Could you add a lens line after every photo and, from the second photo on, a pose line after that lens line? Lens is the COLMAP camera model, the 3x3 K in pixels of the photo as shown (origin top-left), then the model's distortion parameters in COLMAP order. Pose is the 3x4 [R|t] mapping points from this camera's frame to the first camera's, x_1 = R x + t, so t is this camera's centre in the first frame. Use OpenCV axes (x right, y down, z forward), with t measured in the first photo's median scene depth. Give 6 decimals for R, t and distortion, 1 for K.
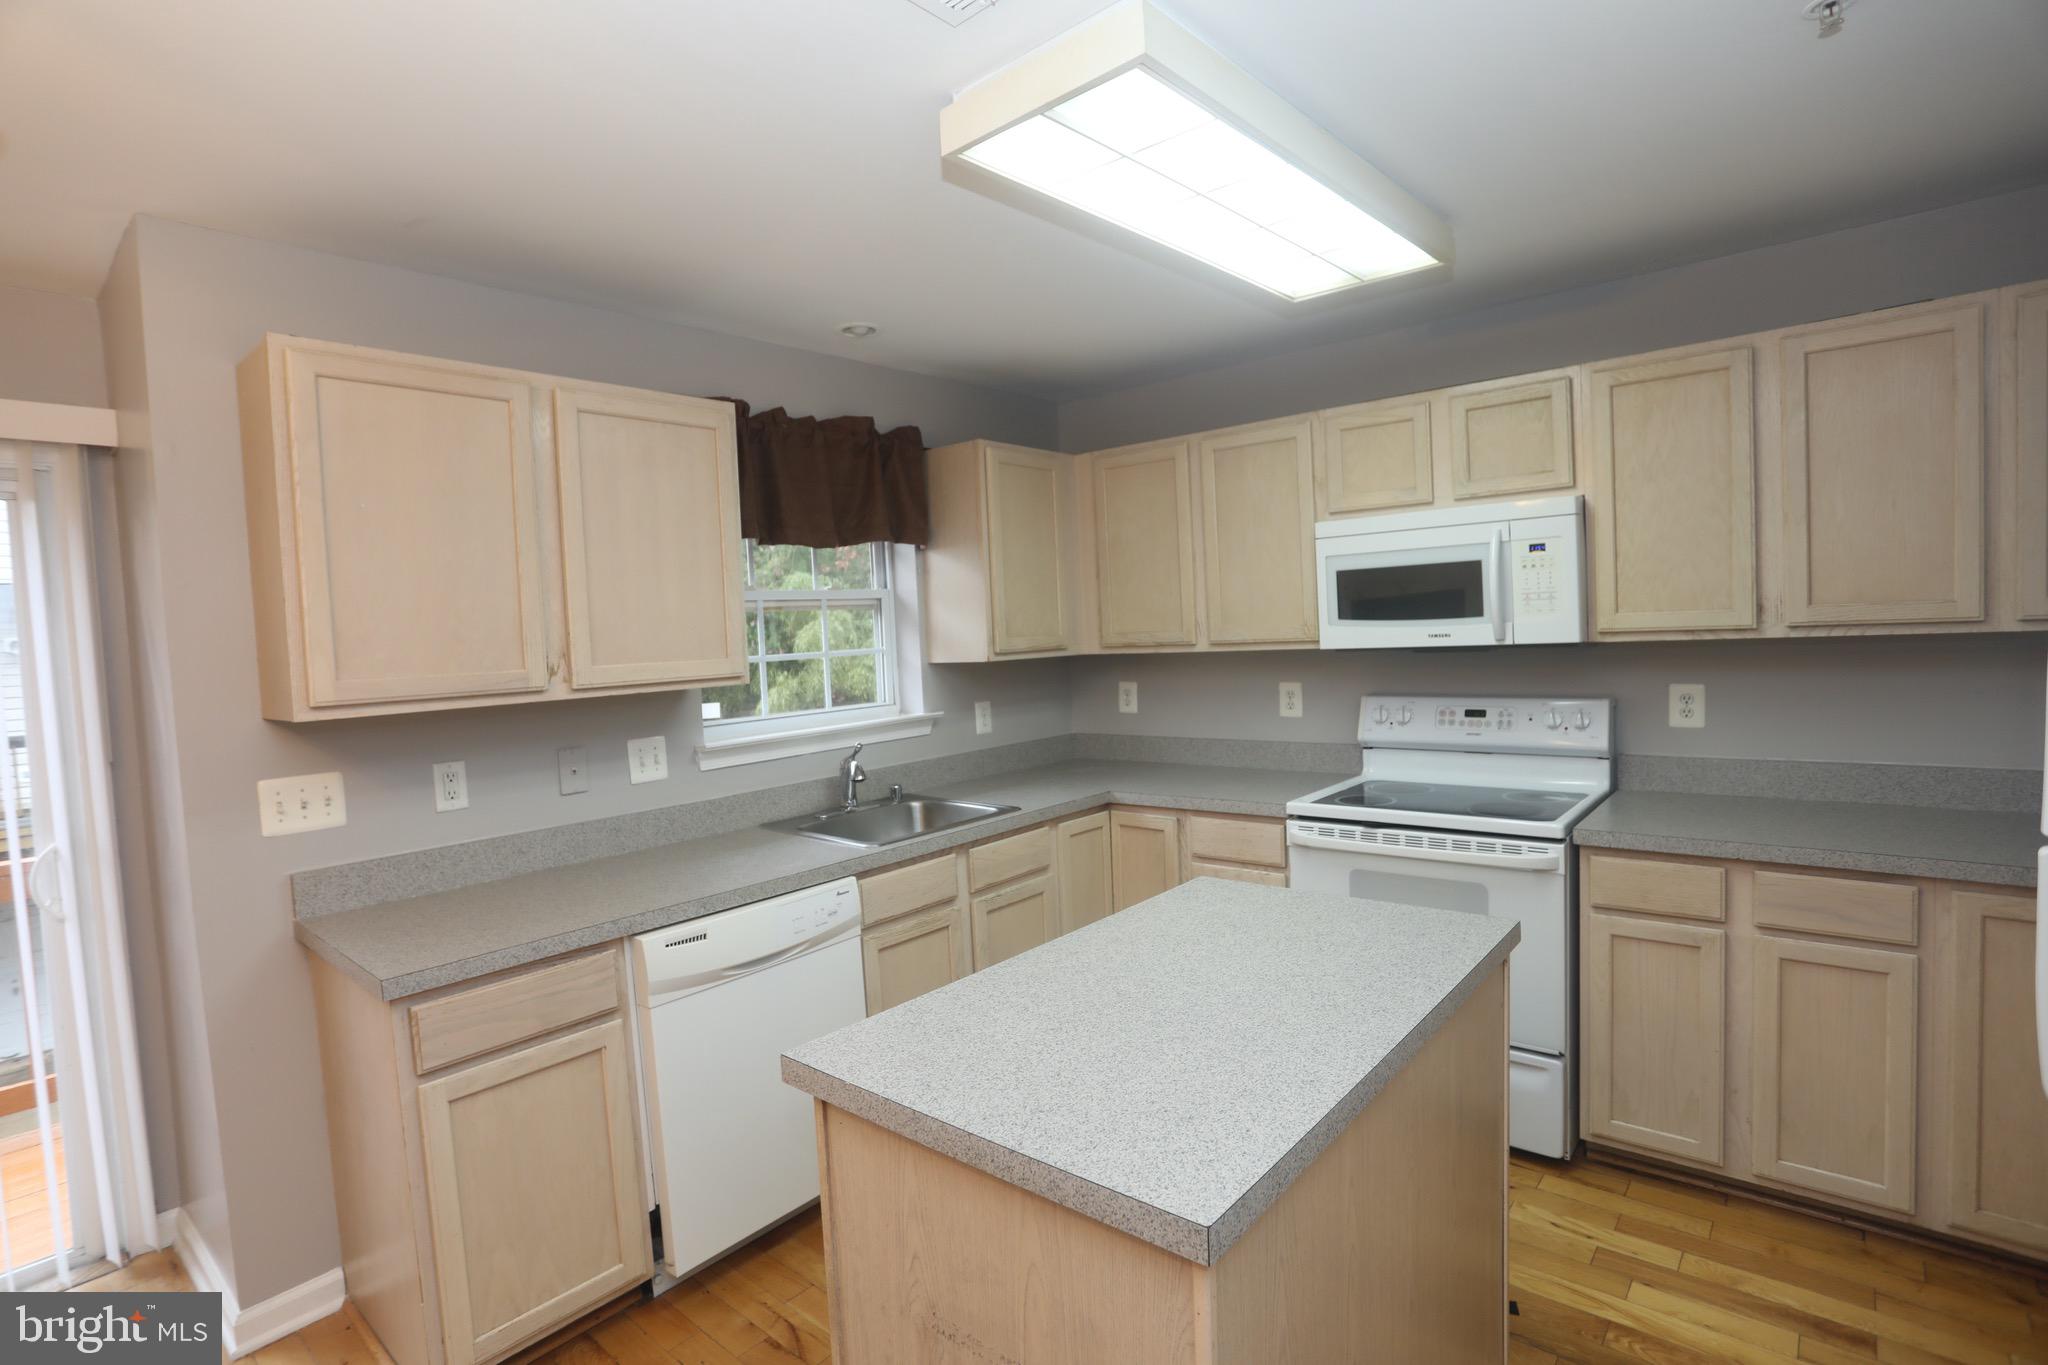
lens RADIAL K [[998.5, 0, 1016.2], [0, 998.5, 681.0], [0, 0, 1]] dist [-0.071972, 0.032701]
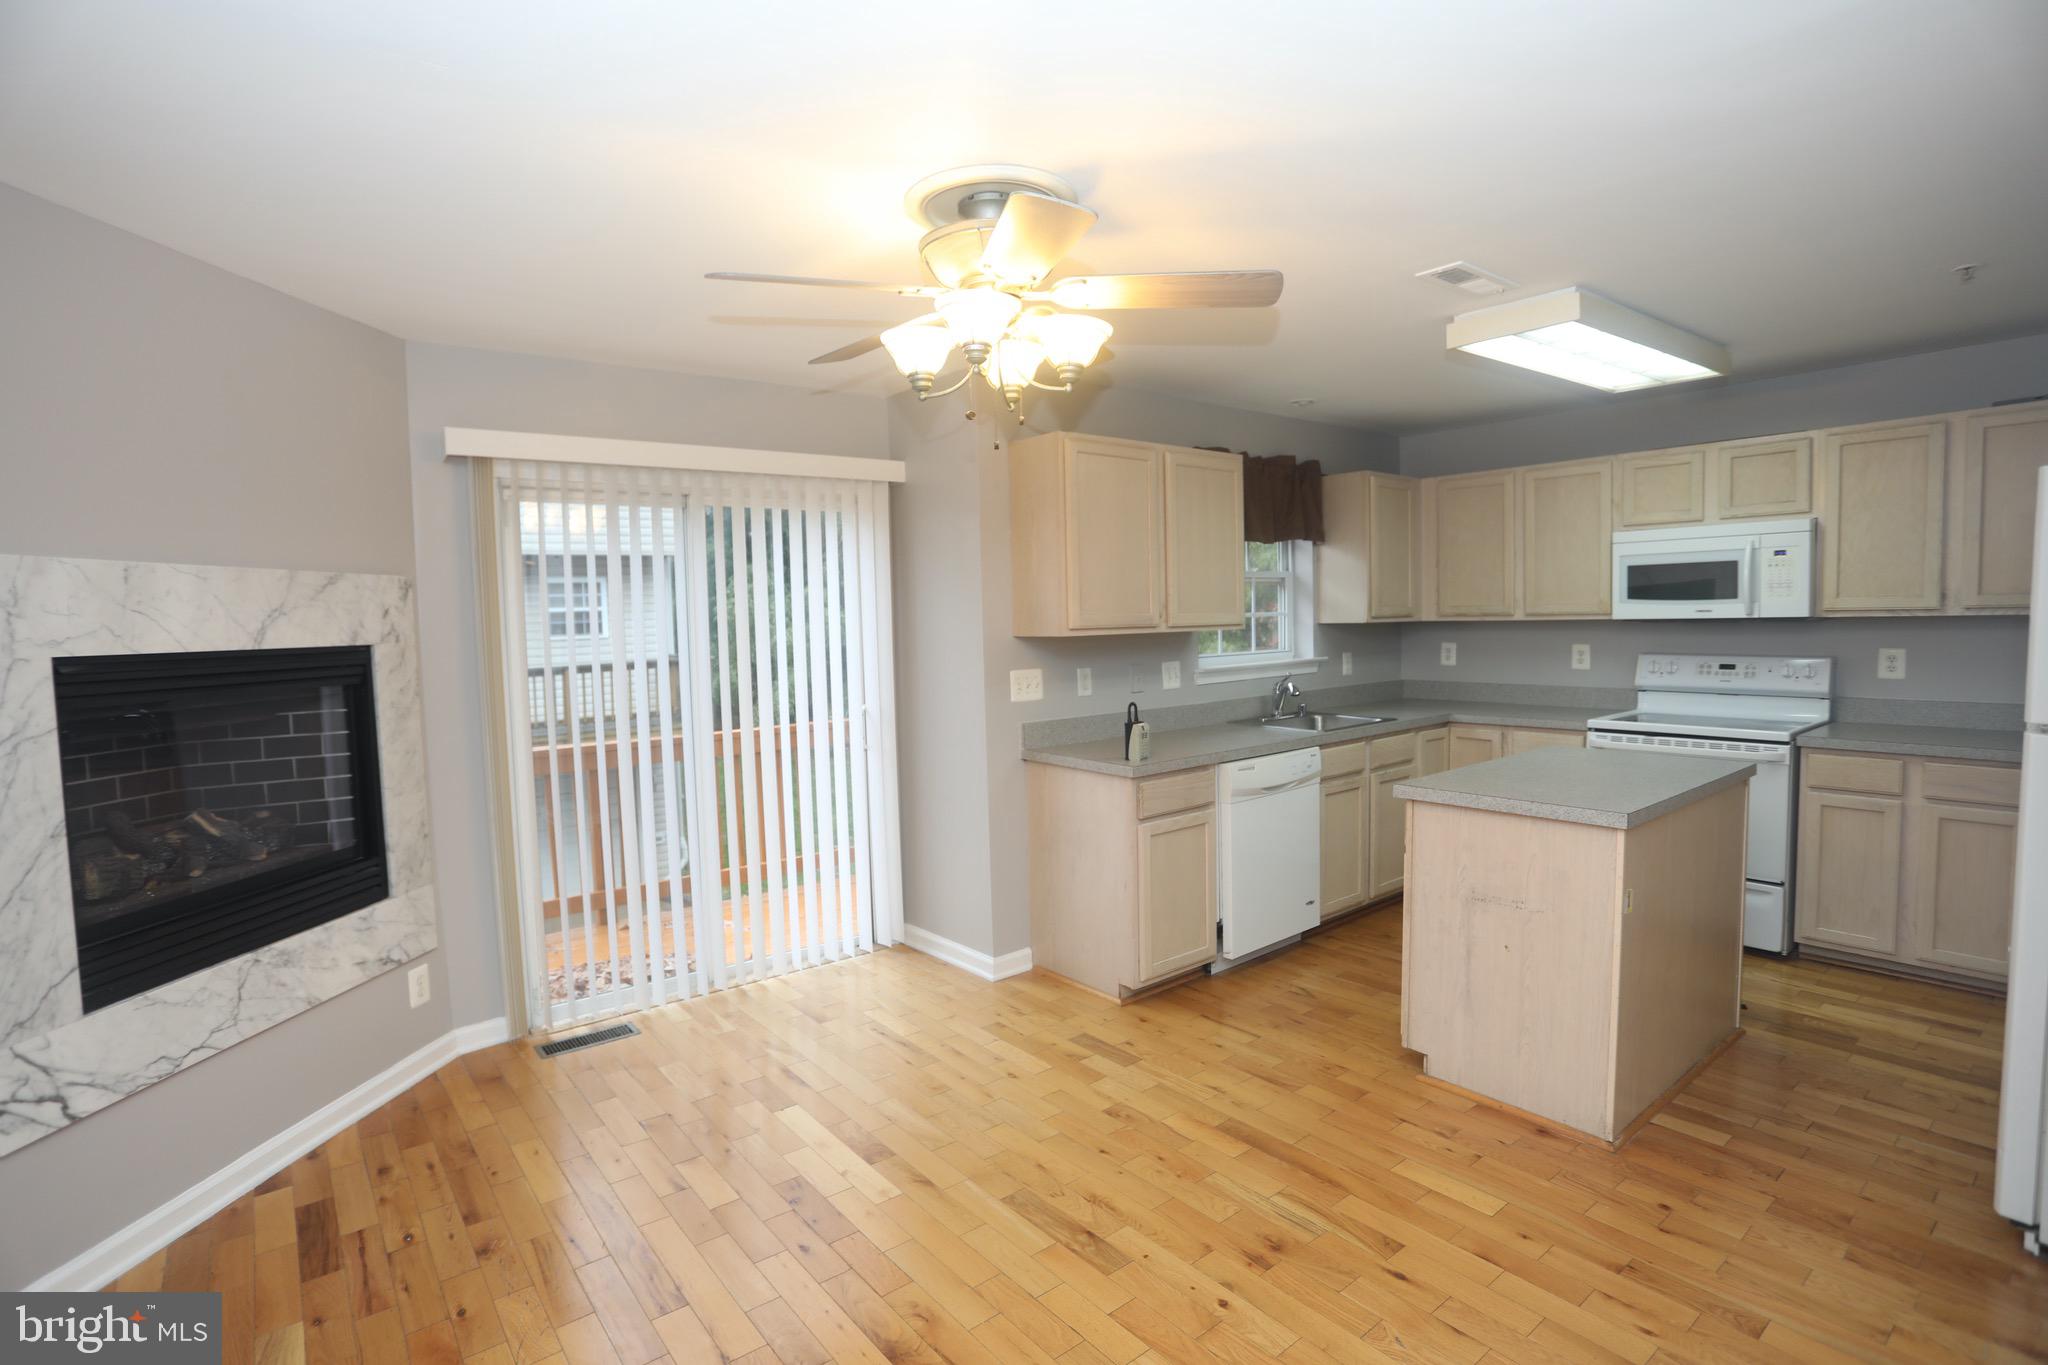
lens RADIAL K [[998.5, 0, 1016.2], [0, 998.5, 681.0], [0, 0, 1]] dist [-0.071972, 0.032701]
pose [[0.982627, 0.035373, -0.182191, -0.325324], [-0.031452, 0.999208, 0.024366, 0.057665], [0.182909, -0.018212, 0.982961, -0.640331]]
